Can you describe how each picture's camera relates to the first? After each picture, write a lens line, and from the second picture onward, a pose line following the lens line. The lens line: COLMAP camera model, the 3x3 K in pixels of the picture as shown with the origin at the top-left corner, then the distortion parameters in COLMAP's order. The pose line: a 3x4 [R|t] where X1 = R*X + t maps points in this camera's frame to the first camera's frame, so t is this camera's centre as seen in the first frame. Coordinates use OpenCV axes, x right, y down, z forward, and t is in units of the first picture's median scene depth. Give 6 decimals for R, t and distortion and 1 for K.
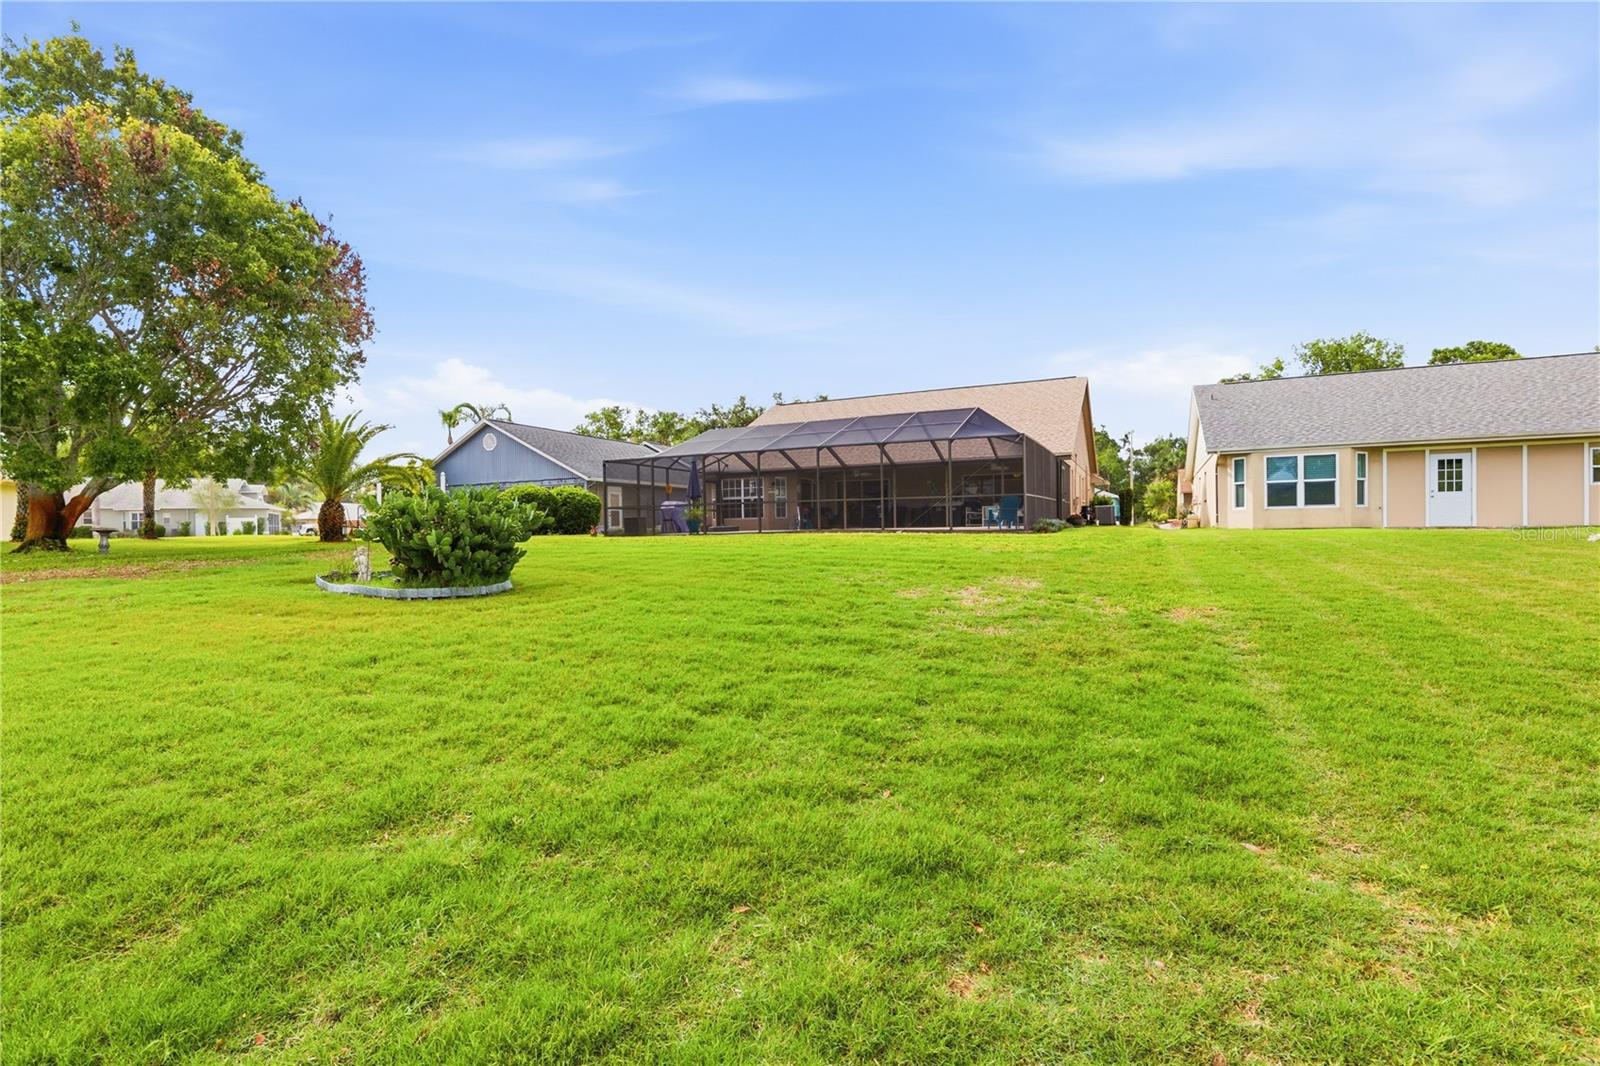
lens RADIAL K [[726.9, 0, 801.3], [0, 726.9, 526.3], [0, 0, 1]] dist [0.004583, 0.000189]
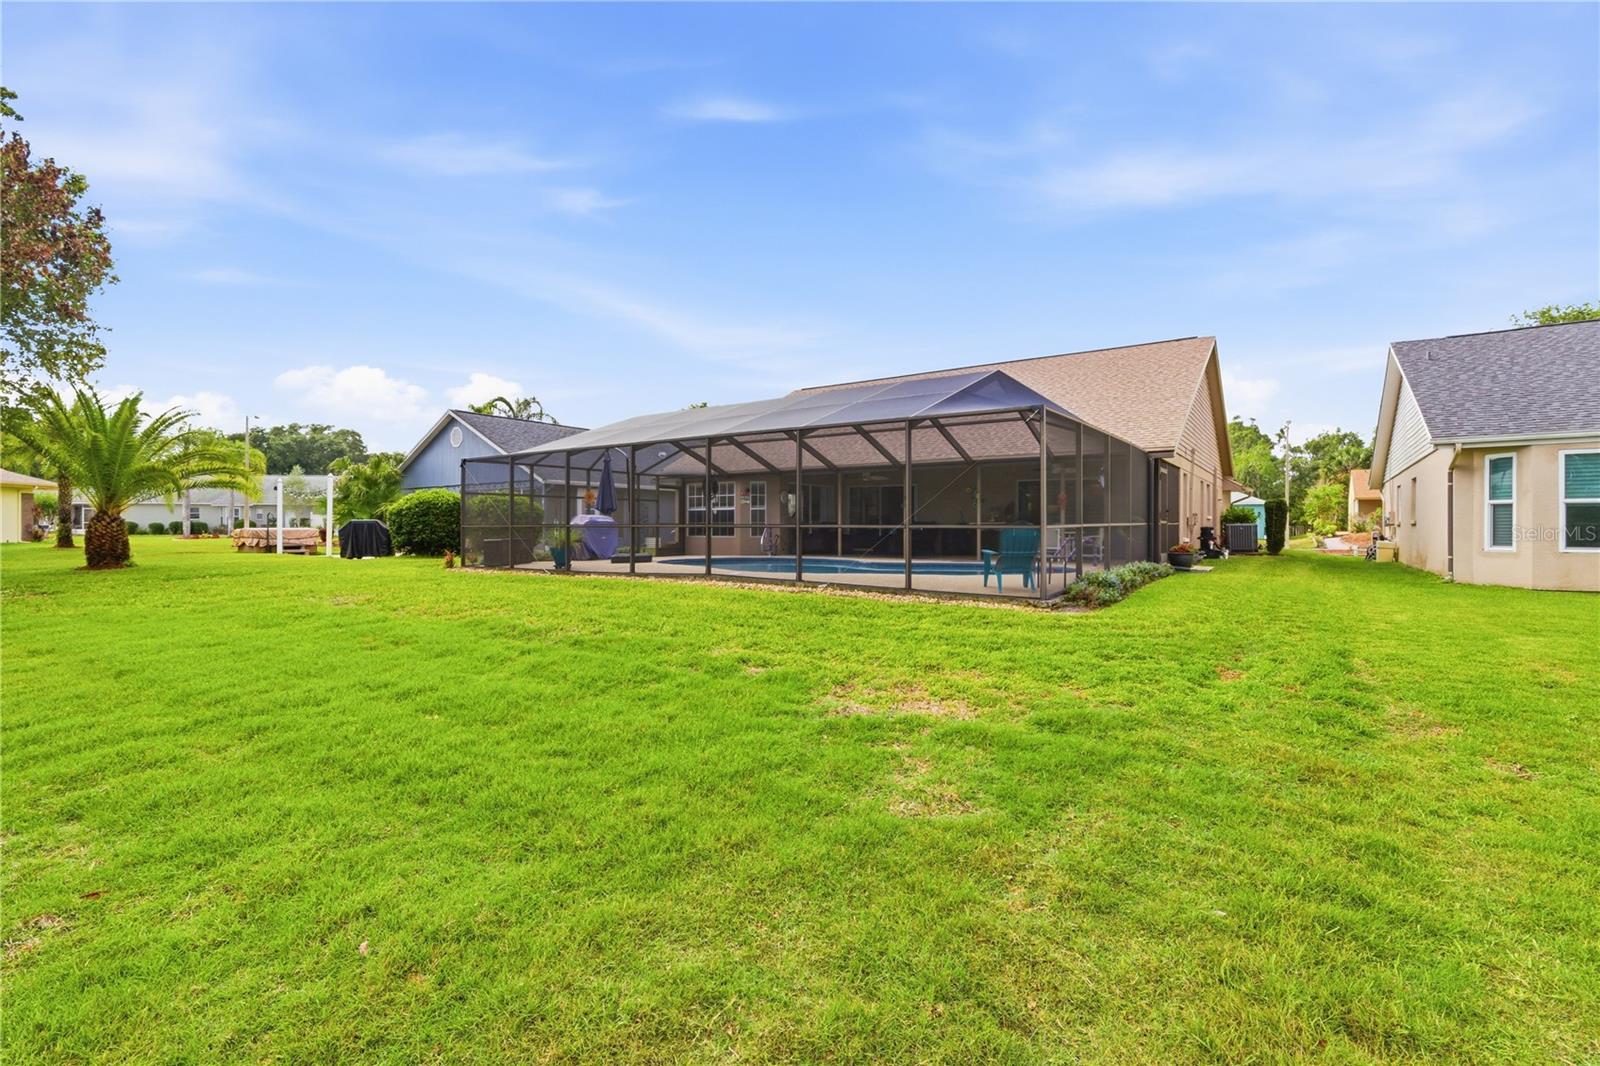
lens RADIAL K [[726.9, 0, 798.9], [0, 726.9, 528.2], [0, 0, 1]] dist [0.004583, 0.000189]
pose [[0.986415, 0.015691, -0.163523, 0.113041], [-0.014911, 0.999871, 0.006001, -0.022771], [0.163596, -0.003481, 0.986521, 0.247201]]
